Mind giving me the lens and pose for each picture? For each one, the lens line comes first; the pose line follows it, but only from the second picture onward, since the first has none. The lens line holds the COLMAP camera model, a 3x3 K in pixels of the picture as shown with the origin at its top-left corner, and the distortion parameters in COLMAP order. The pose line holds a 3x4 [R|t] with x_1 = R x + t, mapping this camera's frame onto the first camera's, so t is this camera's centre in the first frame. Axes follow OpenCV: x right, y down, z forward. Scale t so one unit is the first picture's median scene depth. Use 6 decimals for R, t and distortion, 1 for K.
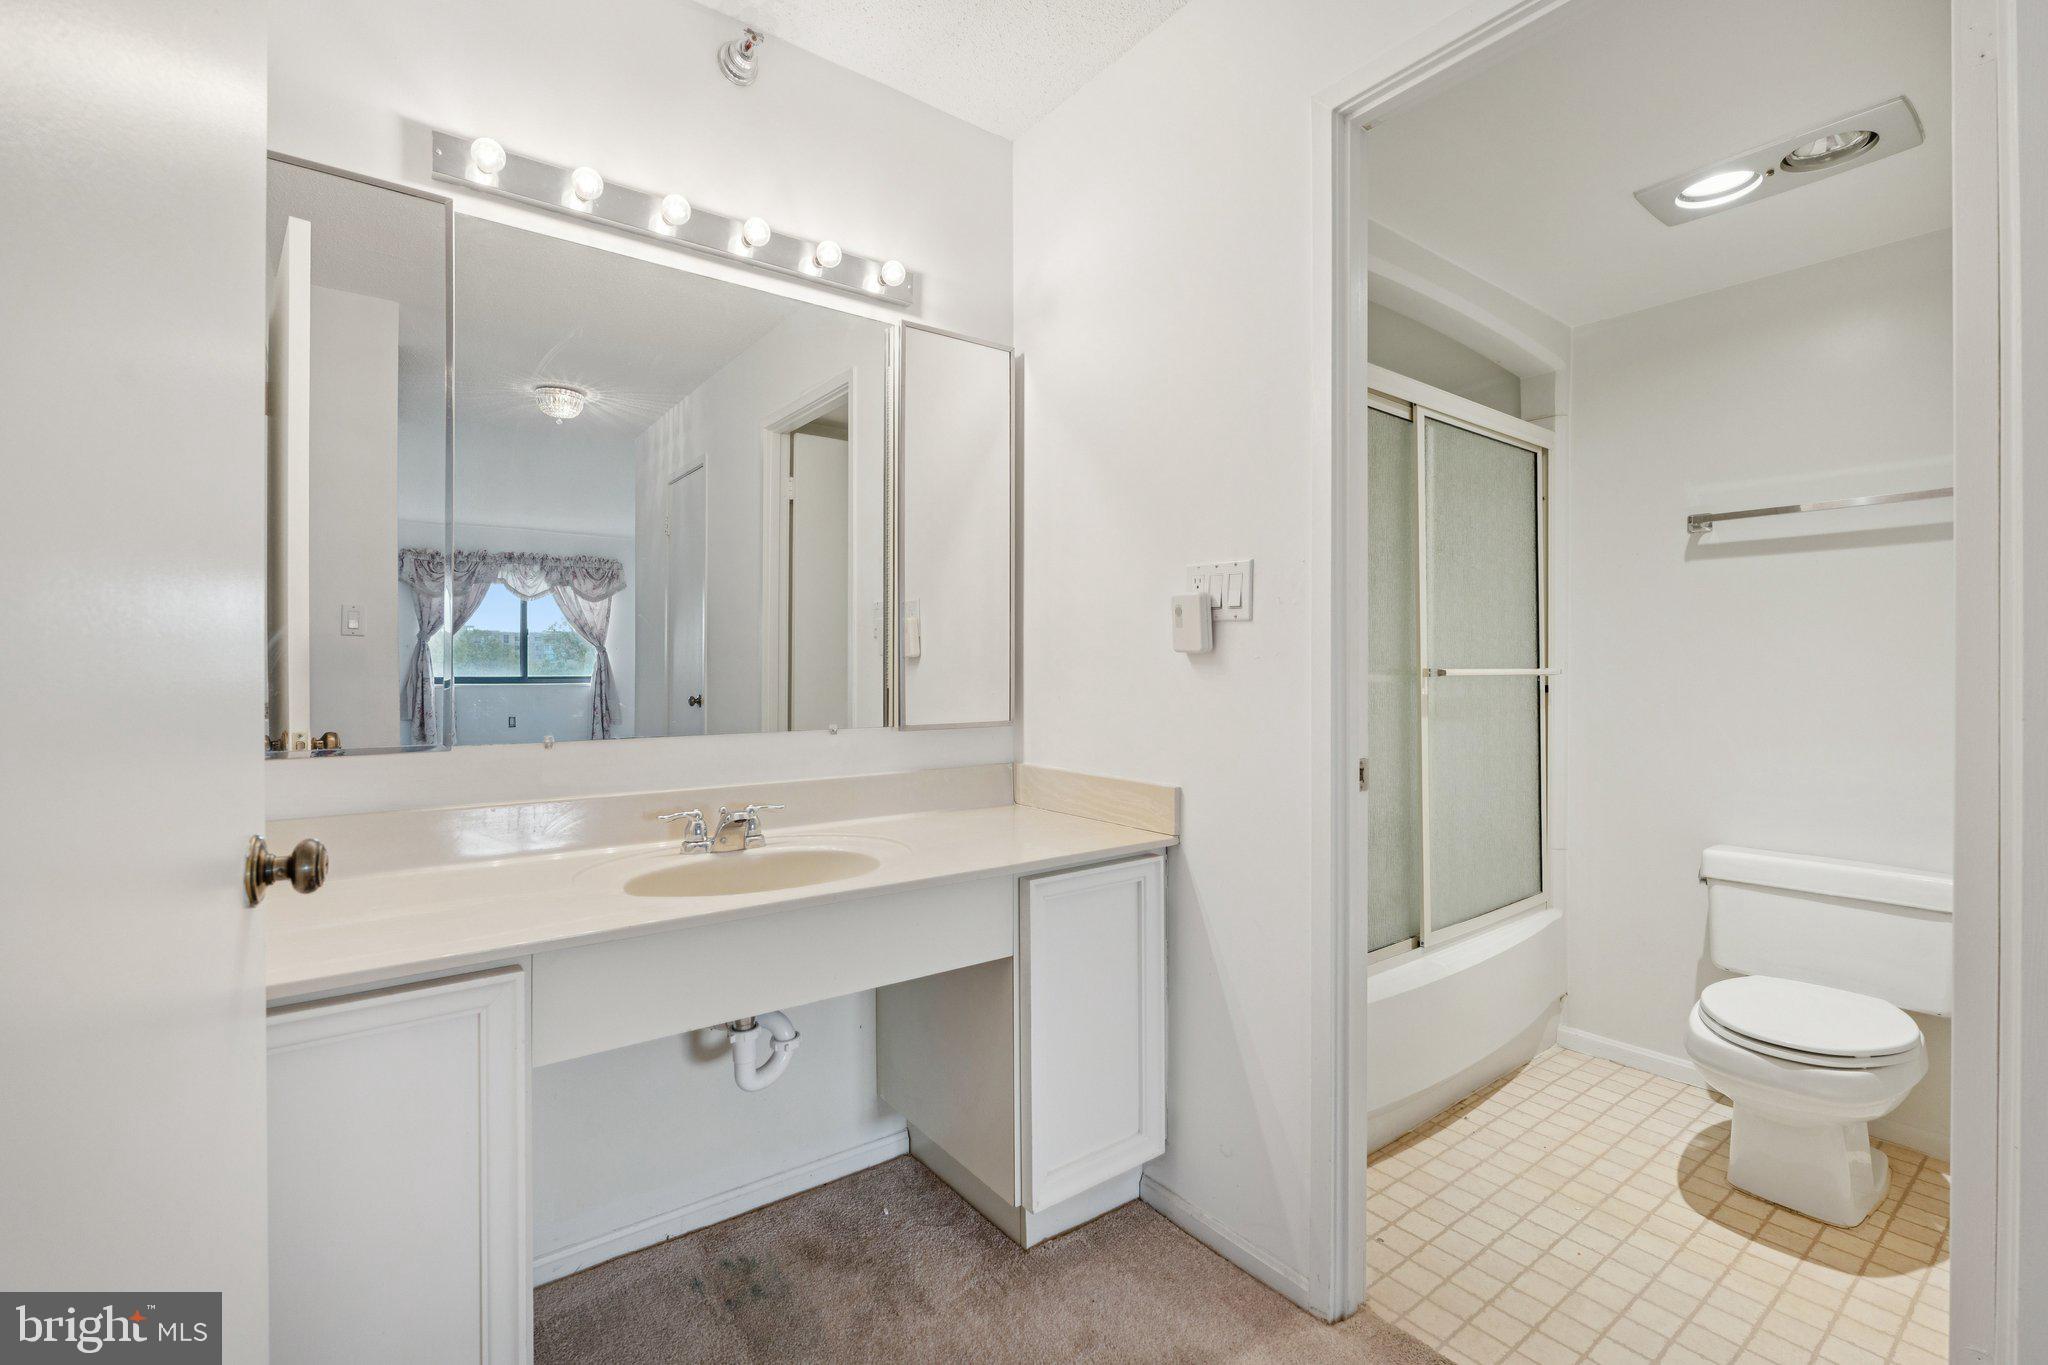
lens RADIAL K [[886.9, 0, 1033.2], [0, 886.9, 684.0], [0, 0, 1]] dist [-0.004109, -0.000033]
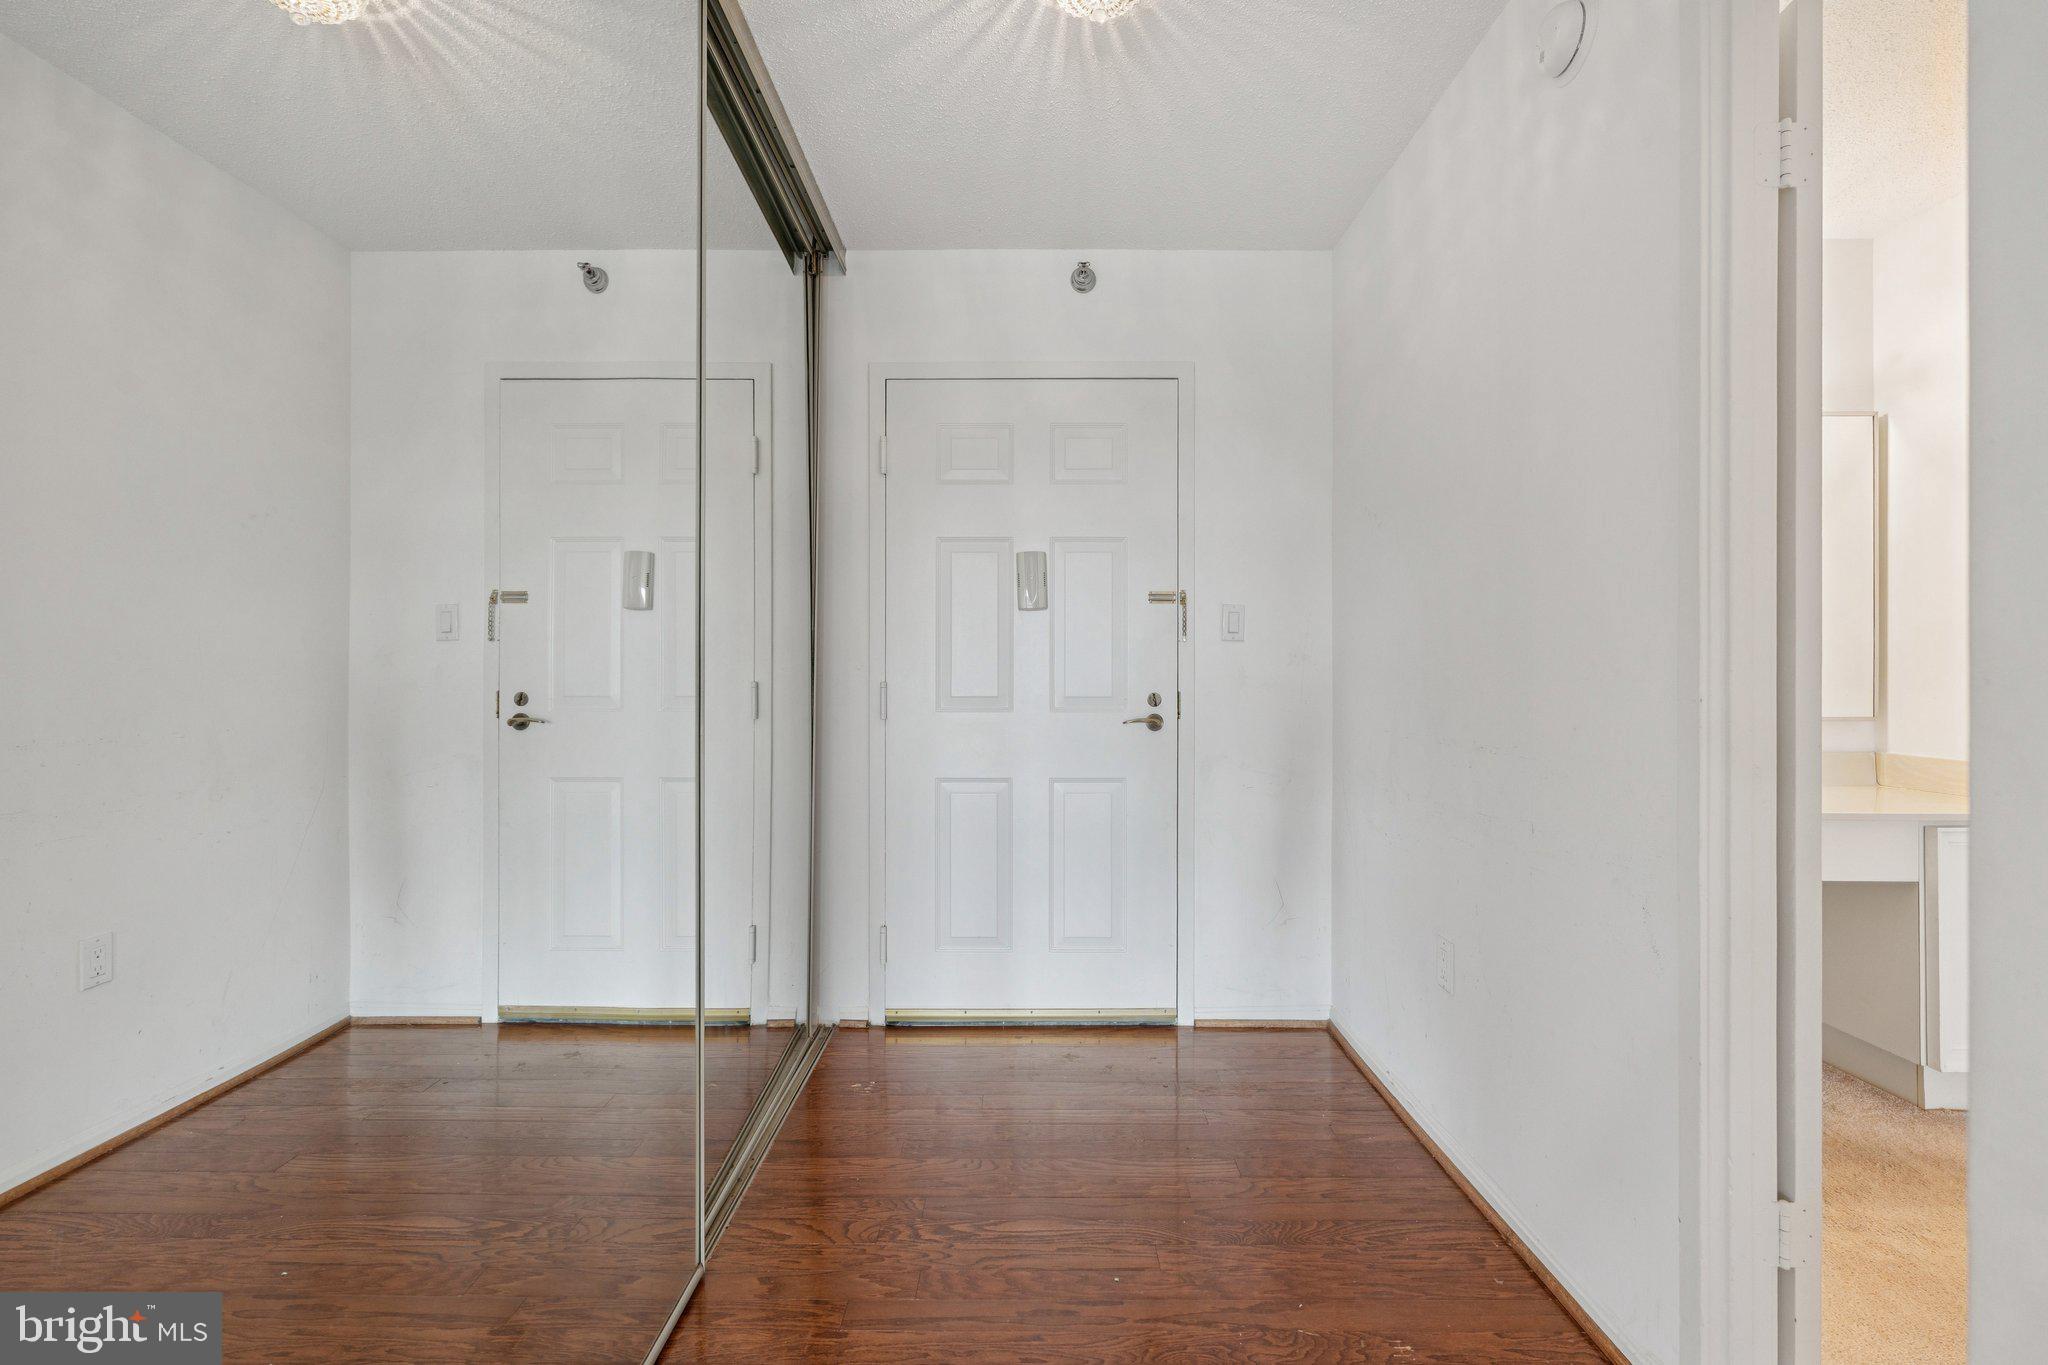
lens RADIAL K [[886.9, 0, 1033.2], [0, 886.9, 684.0], [0, 0, 1]] dist [-0.004109, -0.000033]
pose [[0.789568, 0.000637, -0.613663, -0.193520], [-0.005992, 0.999960, -0.006673, 0.011664], [0.613634, 0.008946, 0.789540, -0.672814]]
